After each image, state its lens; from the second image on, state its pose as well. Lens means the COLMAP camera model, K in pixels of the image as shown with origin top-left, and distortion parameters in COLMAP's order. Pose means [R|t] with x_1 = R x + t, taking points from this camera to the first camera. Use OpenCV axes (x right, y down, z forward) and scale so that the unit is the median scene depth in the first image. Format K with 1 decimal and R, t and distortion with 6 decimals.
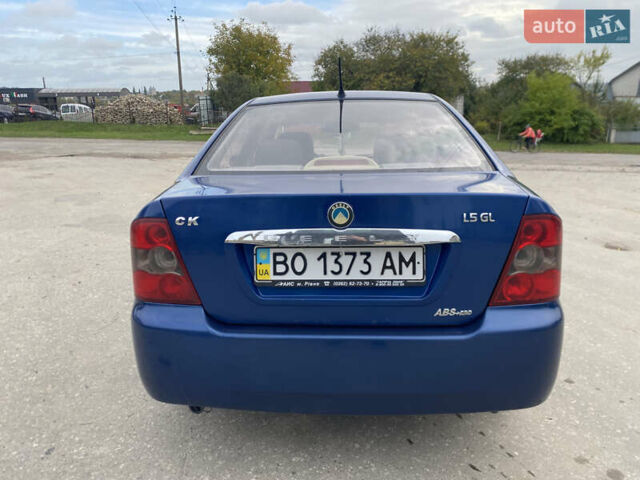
lens RADIAL K [[502.5, 0, 317.0], [0, 502.5, 238.8], [0, 0, 1]] dist [0.010273, -0.010161]
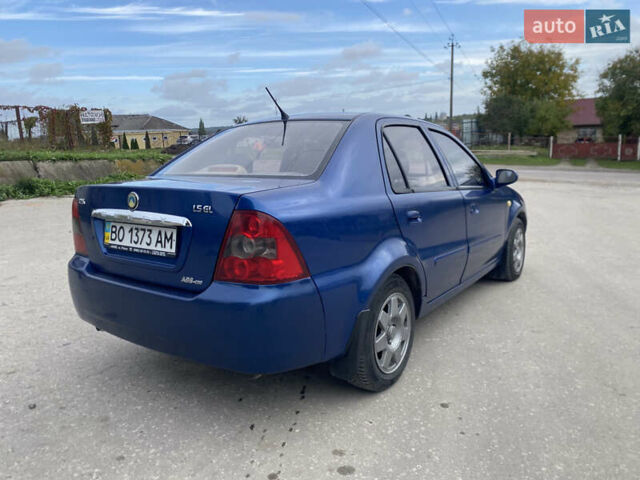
lens RADIAL K [[502.5, 0, 317.0], [0, 502.5, 238.8], [0, 0, 1]] dist [0.010273, -0.010161]
pose [[0.836821, 0.089131, -0.540173, 1.062234], [-0.113392, 0.993481, -0.011735, 0.013673], [0.535606, 0.071072, 0.841472, 0.060472]]
